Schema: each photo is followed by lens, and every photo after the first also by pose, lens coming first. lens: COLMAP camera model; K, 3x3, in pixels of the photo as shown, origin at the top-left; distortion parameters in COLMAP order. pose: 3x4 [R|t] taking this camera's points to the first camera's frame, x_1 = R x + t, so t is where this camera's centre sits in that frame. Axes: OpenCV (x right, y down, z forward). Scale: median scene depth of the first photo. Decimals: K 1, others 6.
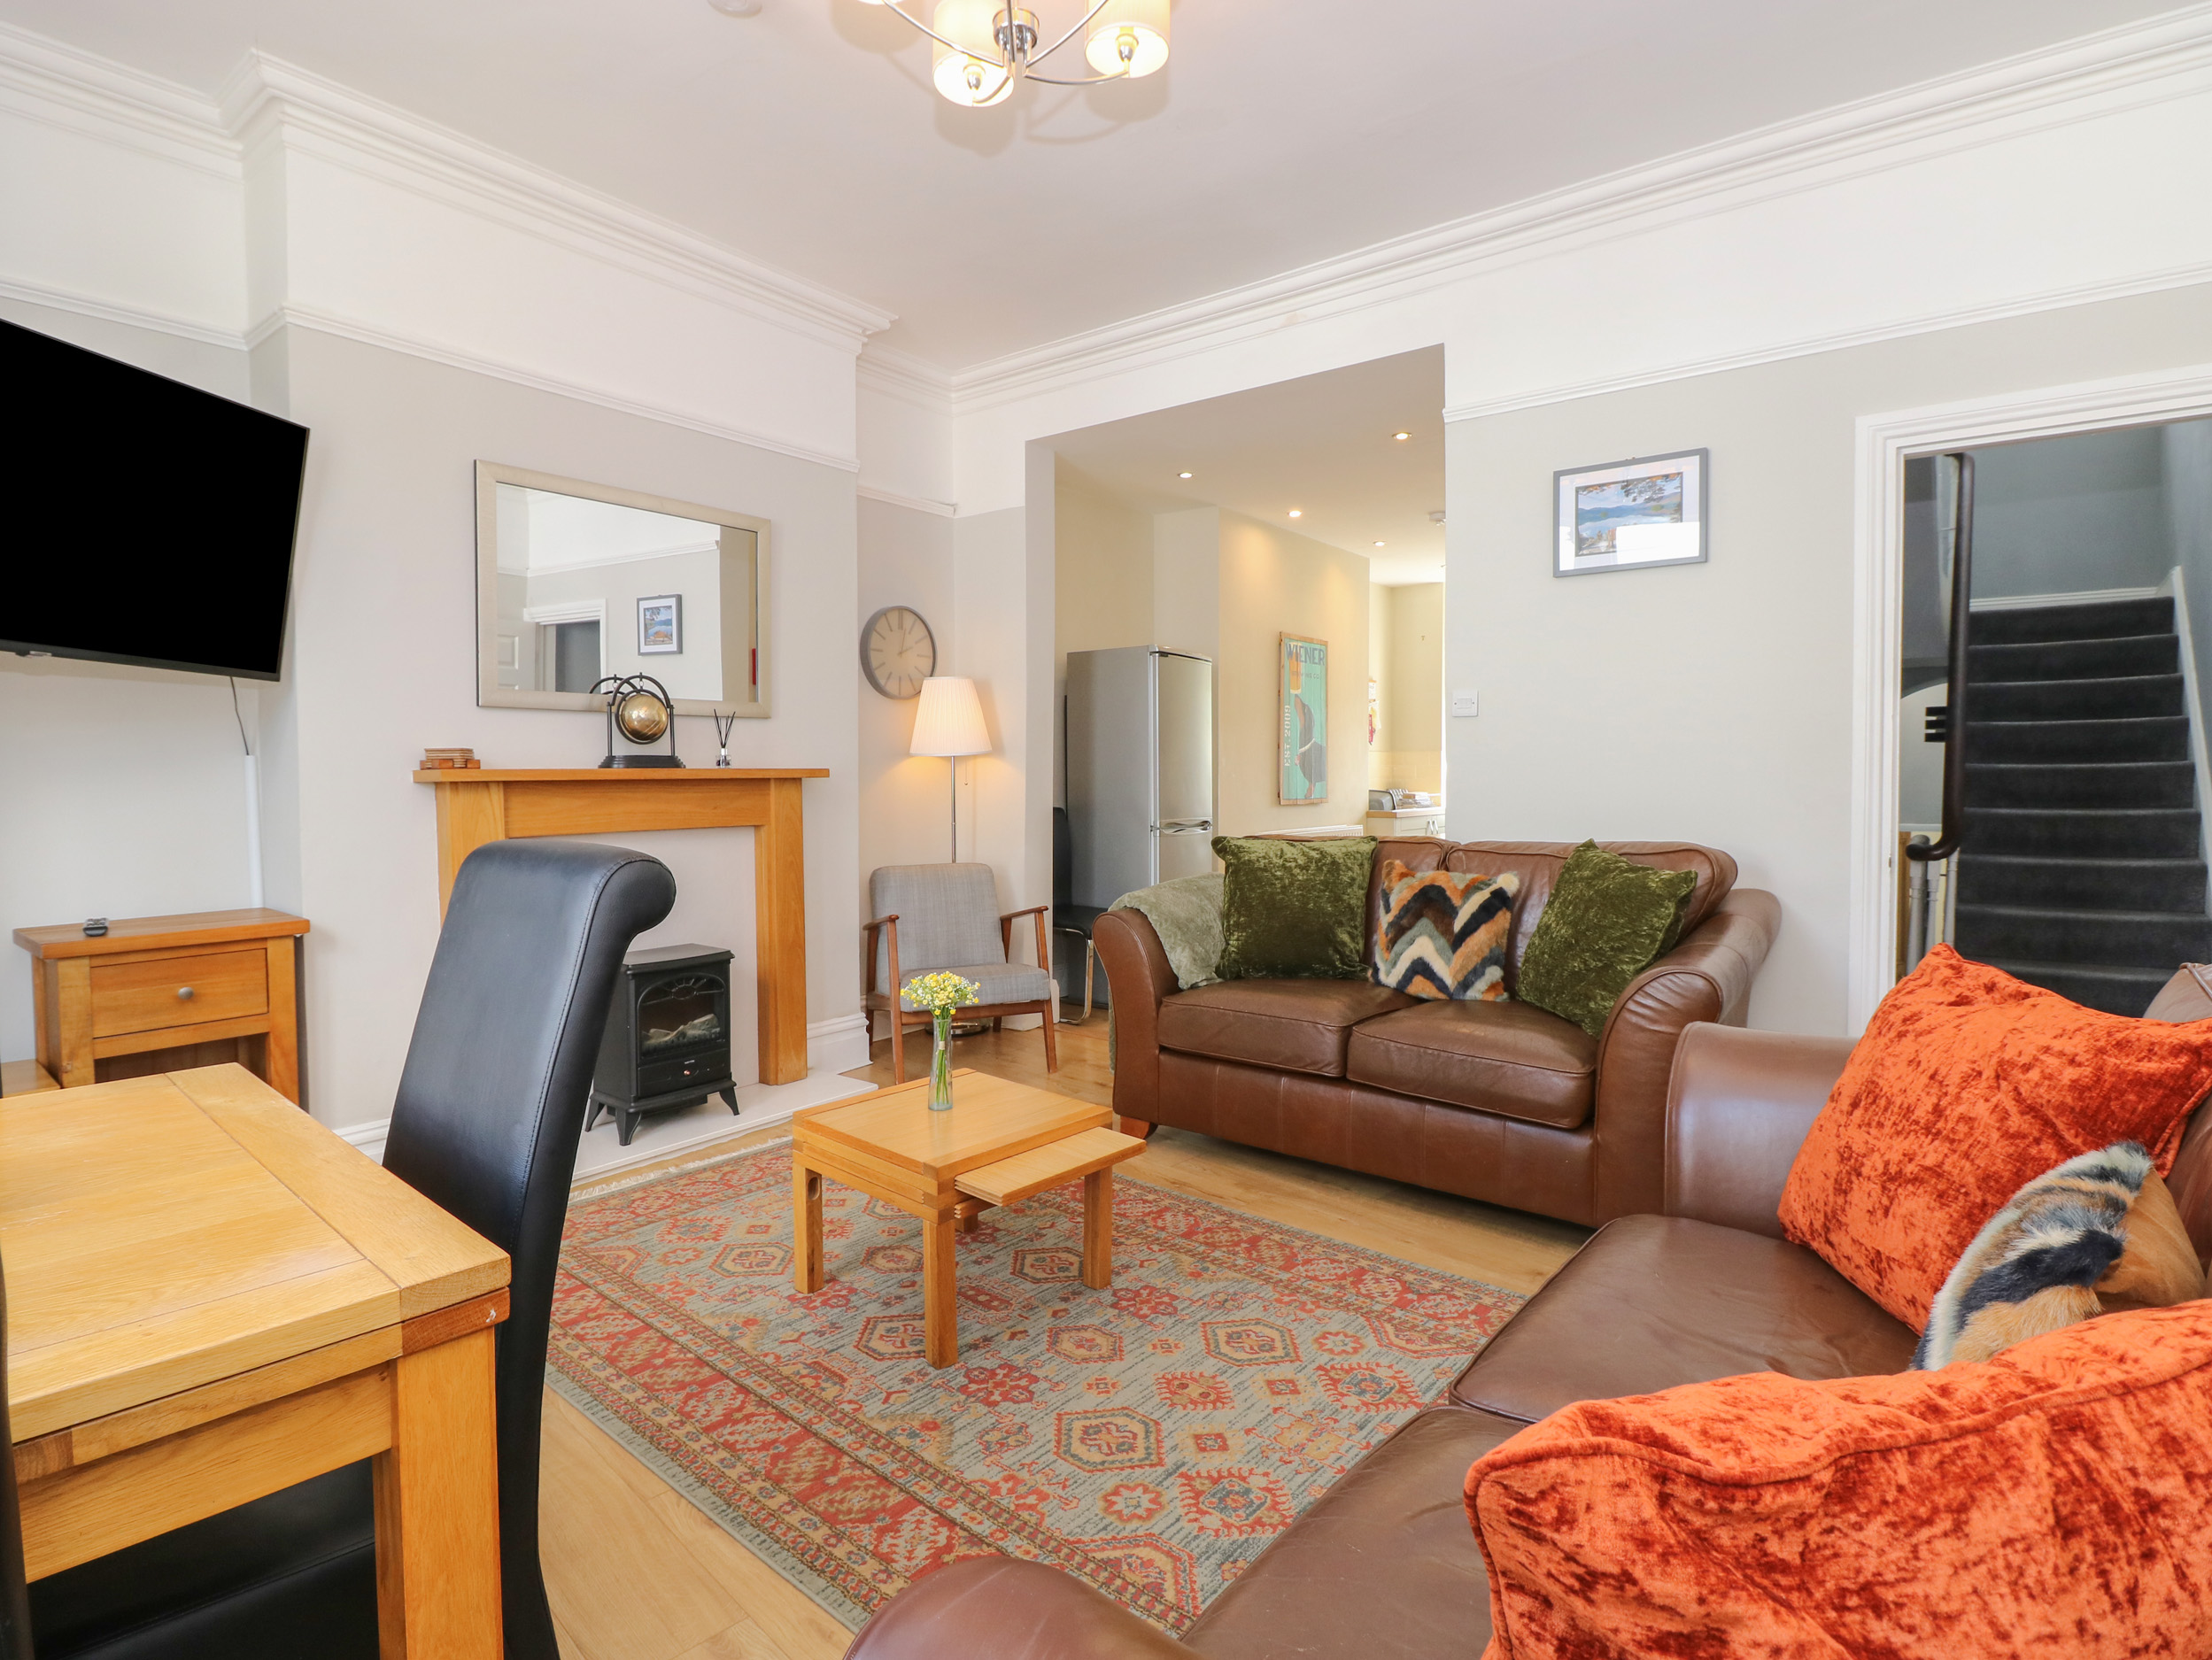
lens RADIAL K [[1146.0, 0, 1092.1], [0, 1146.0, 804.1], [0, 0, 1]] dist [-0.000127, -0.011253]
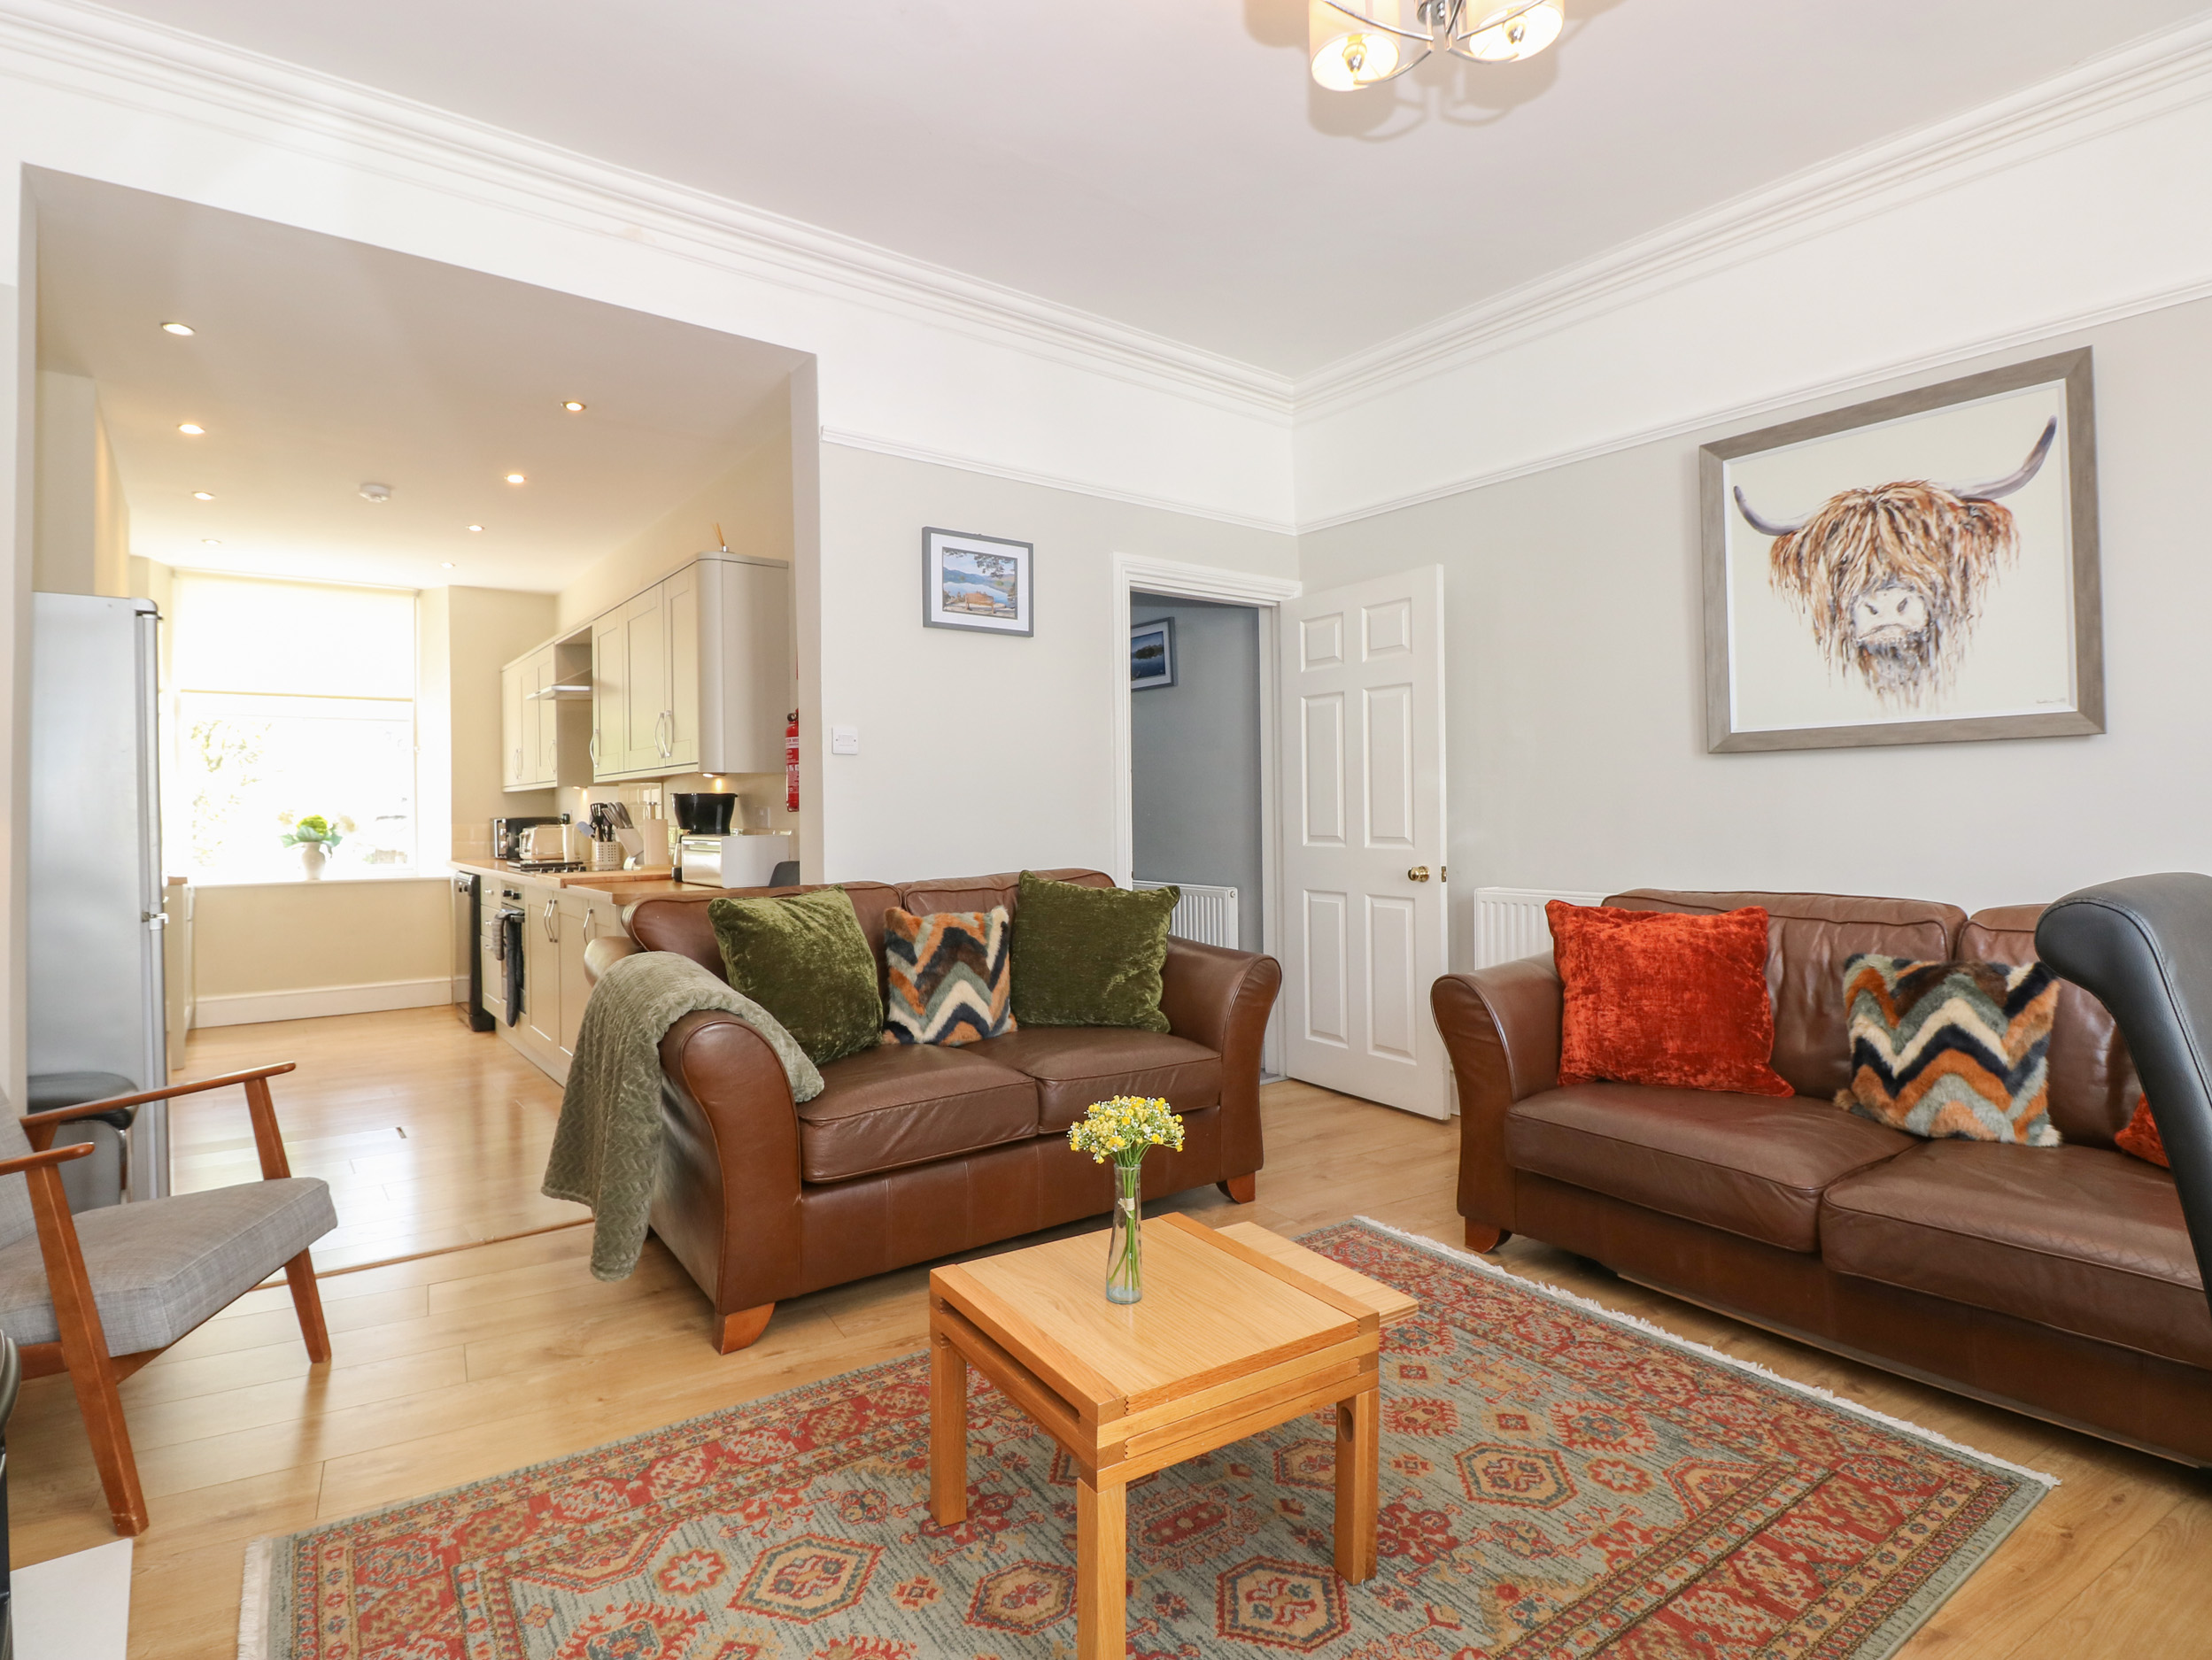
lens RADIAL K [[1146.0, 0, 1092.1], [0, 1146.0, 804.1], [0, 0, 1]] dist [-0.000127, -0.011253]
pose [[0.248838, 0.003721, 0.968538, -0.624930], [0.037531, 0.999205, -0.013481, -0.016982], [-0.967818, 0.039704, 0.248501, 0.651328]]
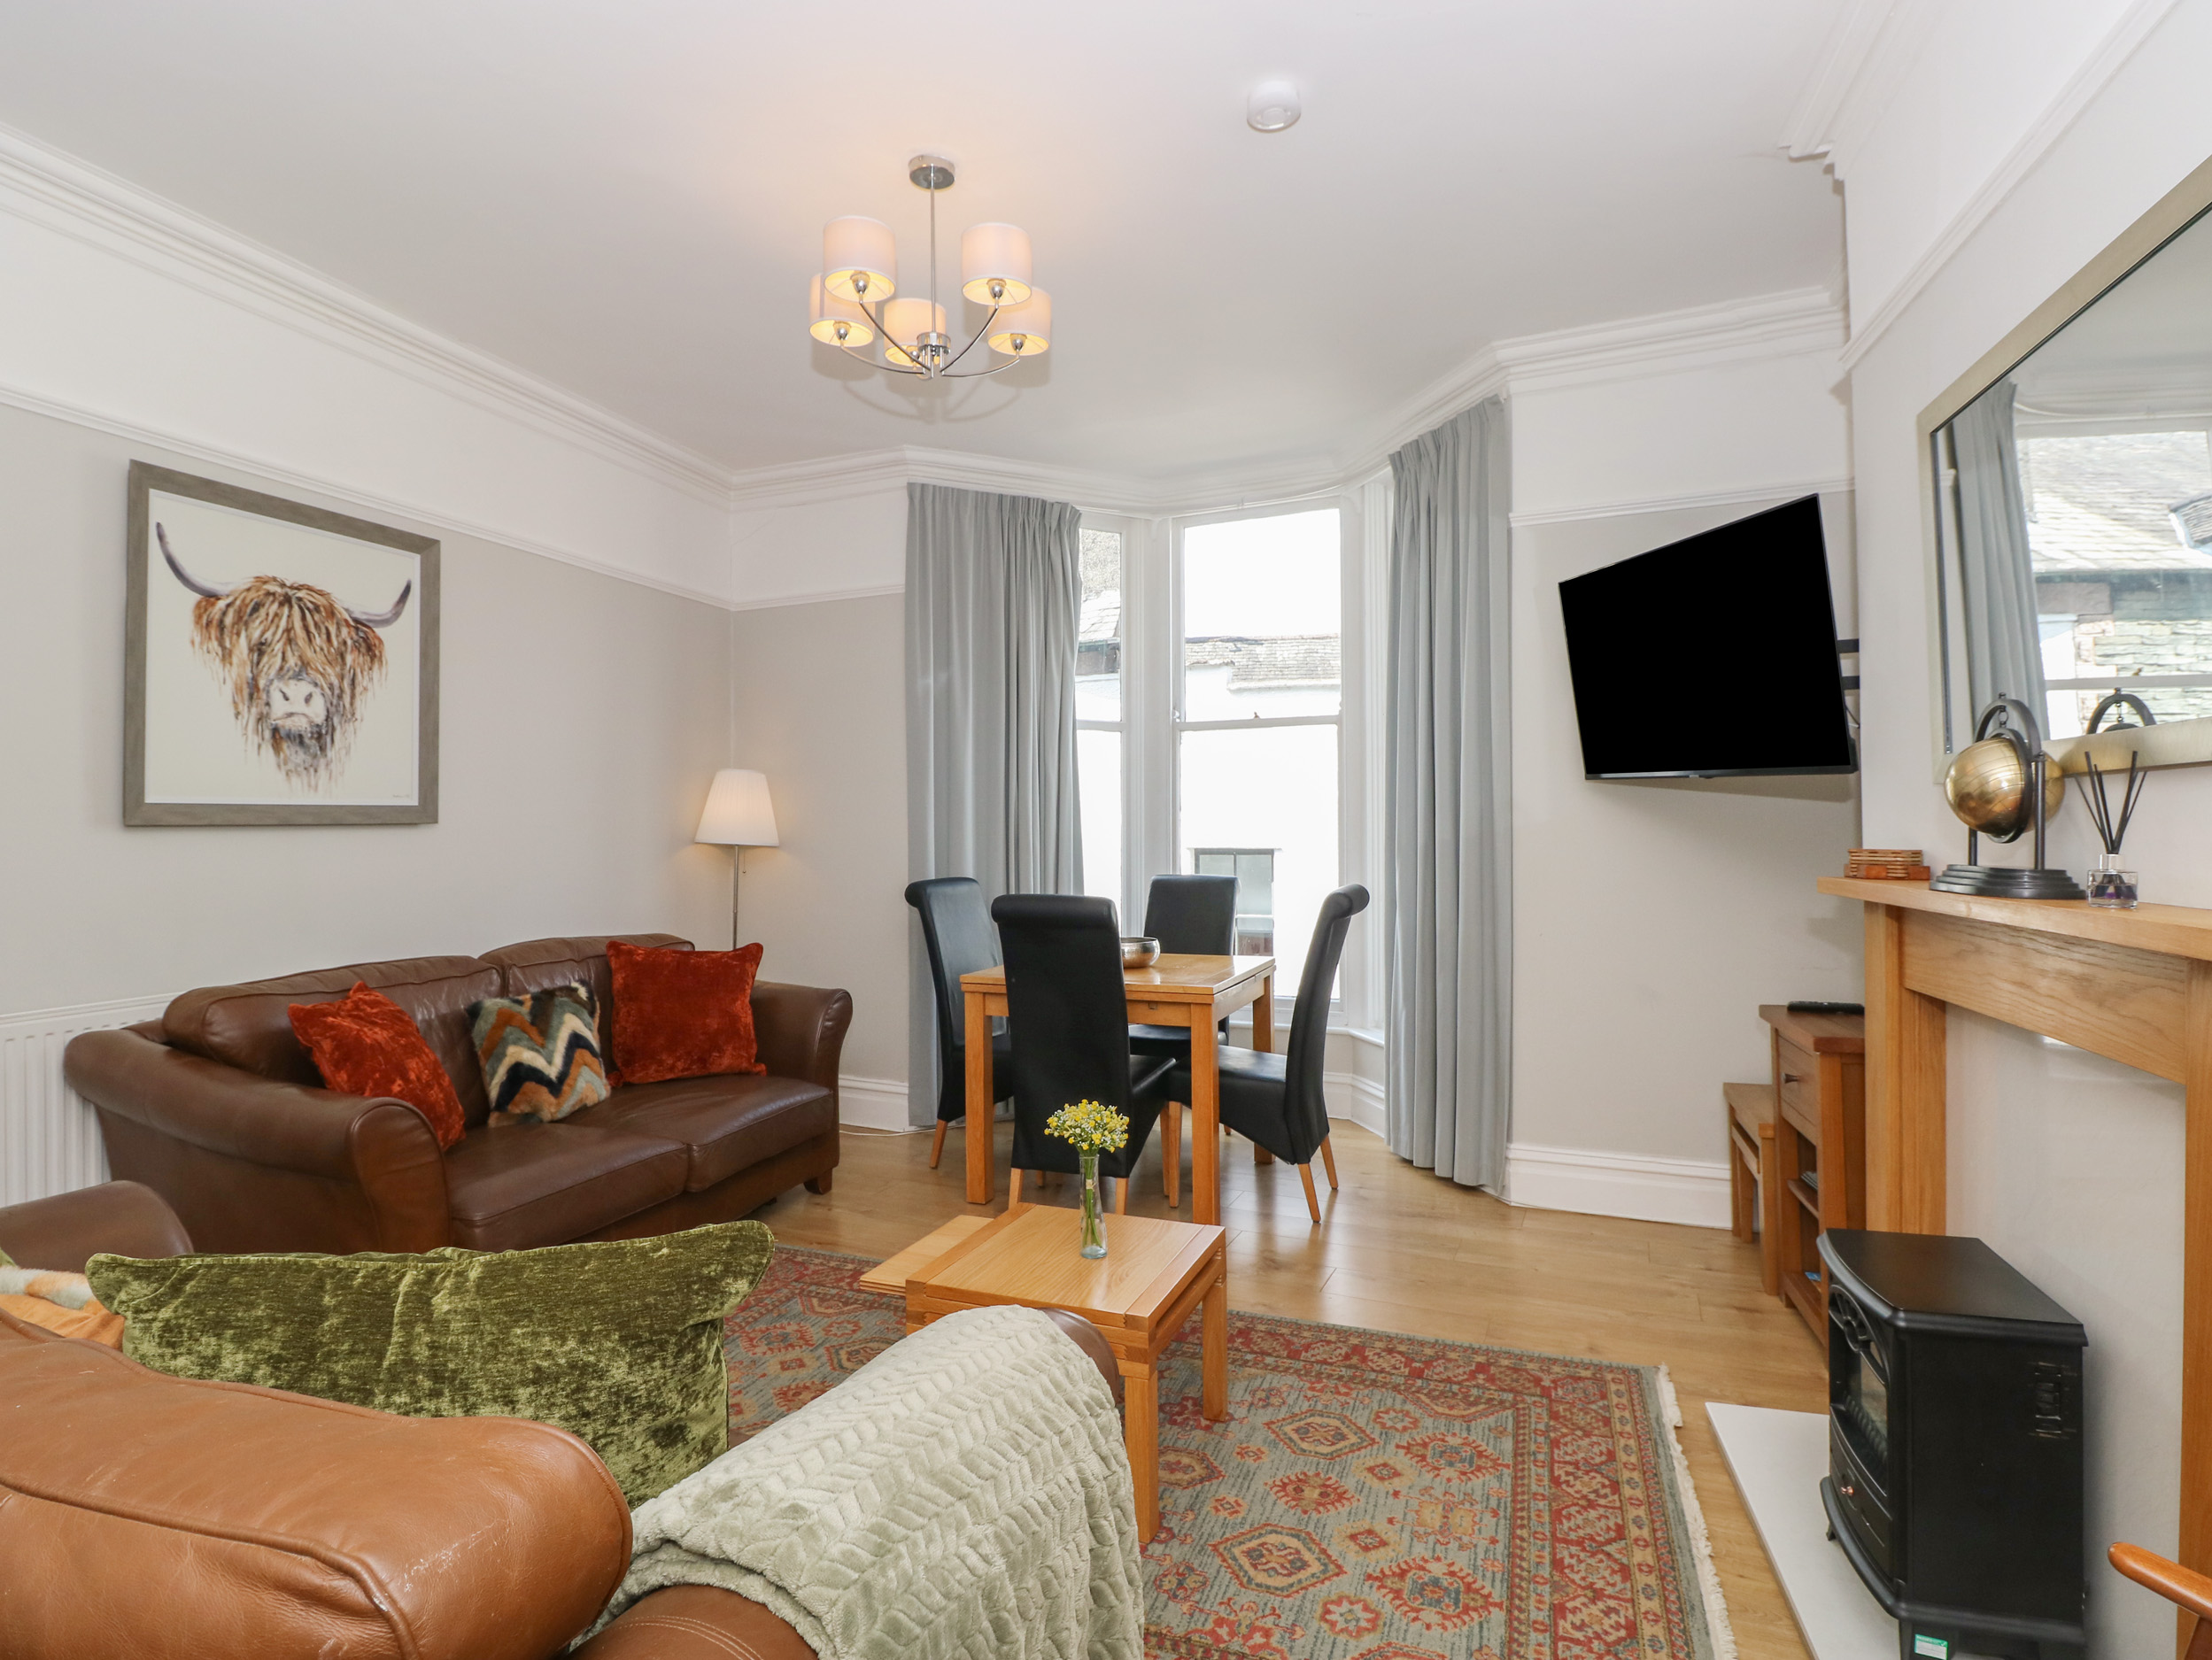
lens RADIAL K [[1146.0, 0, 1092.1], [0, 1146.0, 804.1], [0, 0, 1]] dist [-0.000127, -0.011253]
pose [[-0.938454, 0.002997, -0.345390, 0.143408], [0.000282, 0.999969, 0.007911, -0.080109], [0.345403, 0.007327, -0.938426, 1.445979]]
